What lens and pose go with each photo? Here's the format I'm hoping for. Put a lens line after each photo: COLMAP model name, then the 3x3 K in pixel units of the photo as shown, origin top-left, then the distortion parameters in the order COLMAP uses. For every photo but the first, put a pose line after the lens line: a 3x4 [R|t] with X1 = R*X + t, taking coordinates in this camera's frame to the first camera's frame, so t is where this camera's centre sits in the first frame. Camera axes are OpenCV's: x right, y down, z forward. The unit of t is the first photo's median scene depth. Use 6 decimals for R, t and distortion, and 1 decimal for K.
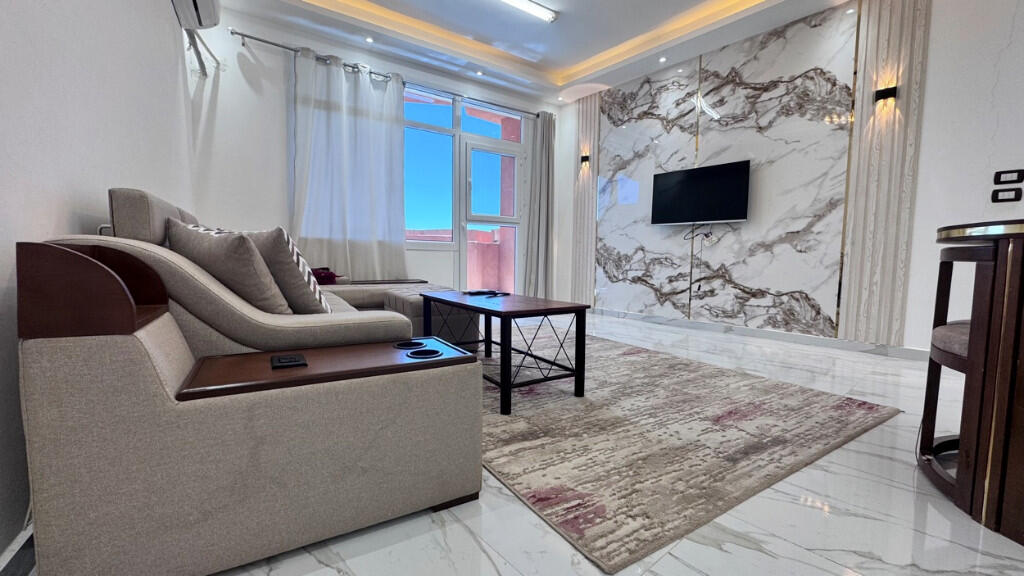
lens RADIAL K [[409.0, 0, 510.1], [0, 409.0, 287.0], [0, 0, 1]] dist [-0.004847, 0.001052]
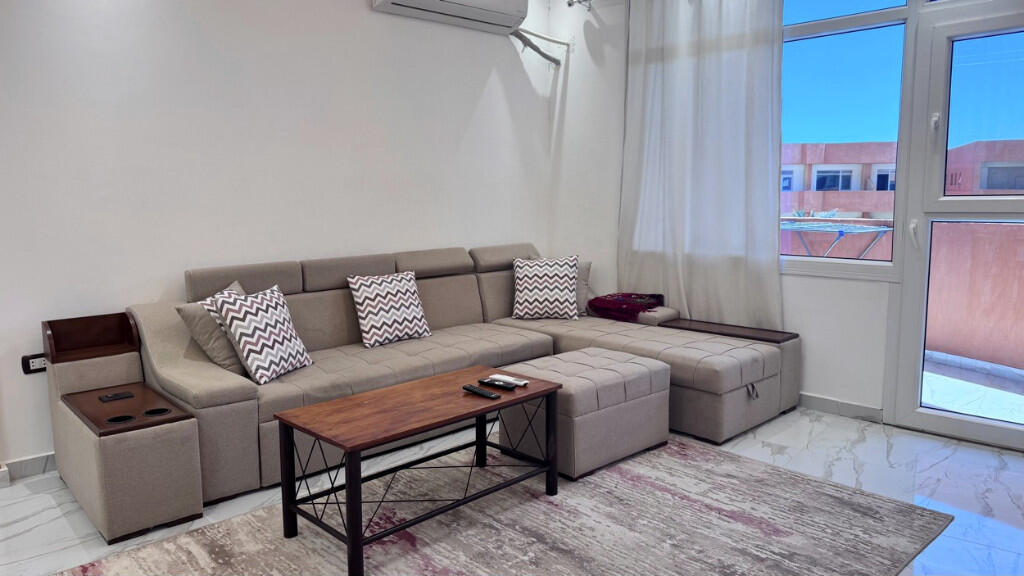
lens RADIAL K [[714.1, 0, 511.2], [0, 714.1, 294.5], [0, 0, 1]] dist [0.035873, -0.031174]
pose [[0.185470, 0.121566, -0.975101, 0.806053], [-0.057139, 0.991973, 0.112801, -0.204376], [0.980987, 0.034795, 0.190927, 0.643494]]
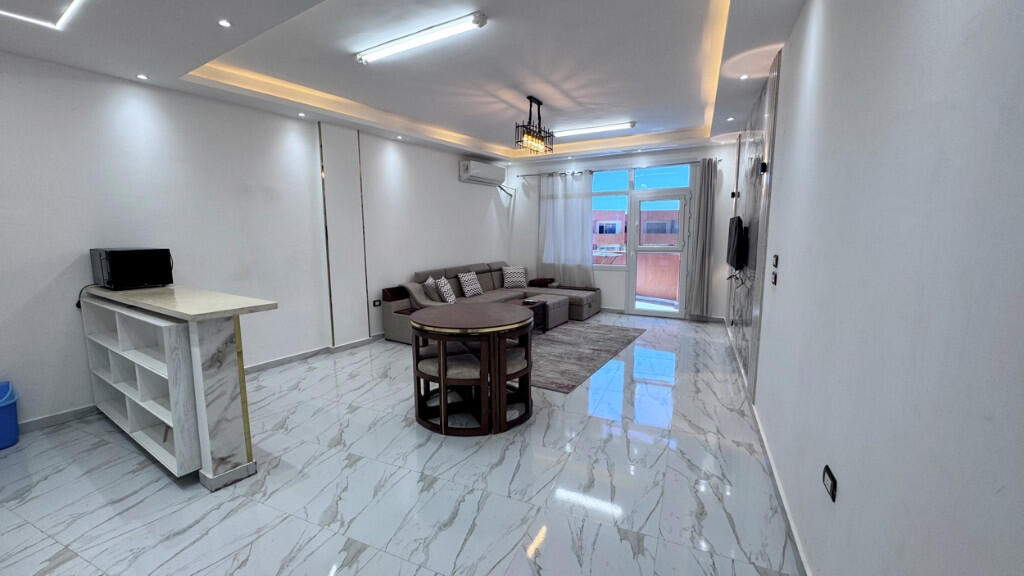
lens RADIAL K [[409.0, 0, 510.3], [0, 409.0, 287.2], [0, 0, 1]] dist [-0.004847, 0.001052]
pose [[0.431768, 0.101933, -0.896207, 1.492422], [-0.050062, 0.994771, 0.089025, -0.207050], [0.900595, 0.006428, 0.434613, -0.047063]]
